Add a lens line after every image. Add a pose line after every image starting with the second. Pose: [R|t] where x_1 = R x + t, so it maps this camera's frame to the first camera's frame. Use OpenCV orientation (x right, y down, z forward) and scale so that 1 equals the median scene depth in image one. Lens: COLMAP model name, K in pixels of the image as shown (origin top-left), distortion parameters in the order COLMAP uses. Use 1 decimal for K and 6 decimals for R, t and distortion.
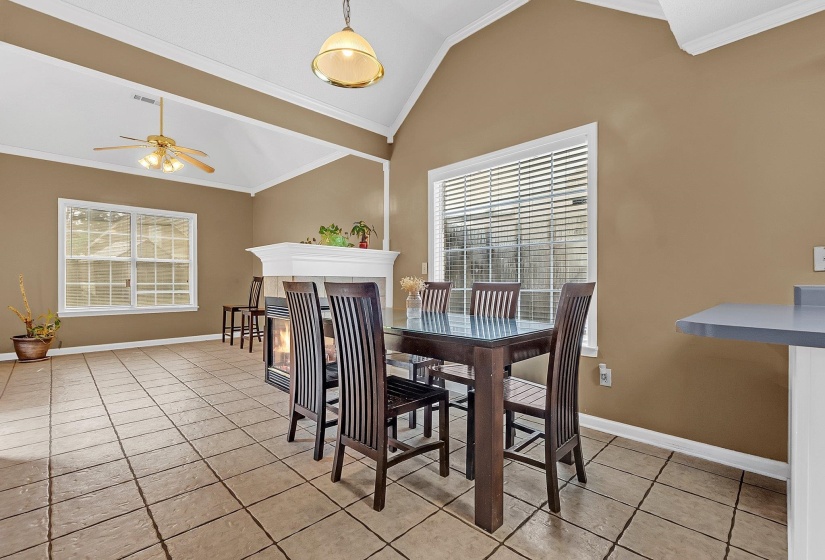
lens RADIAL K [[362.8, 0, 412.2], [0, 362.8, 278.5], [0, 0, 1]] dist [-0.002980, -0.000532]
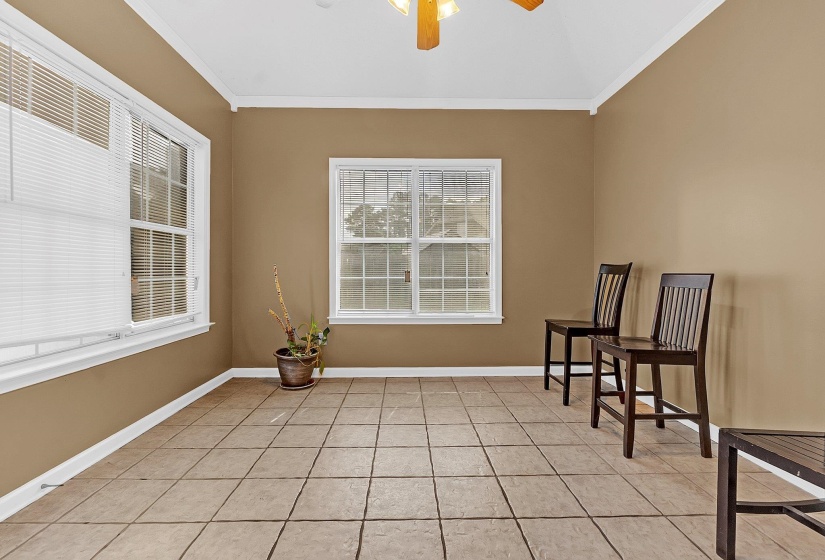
lens RADIAL K [[376.6, 0, 395.6], [0, 376.6, 281.9], [0, 0, 1]] dist [-0.002838, -0.000389]
pose [[0.715413, 0.009490, -0.698637, -0.318271], [0.006383, 0.999777, 0.020117, 0.008078], [0.698673, -0.018852, 0.715193, 0.487983]]
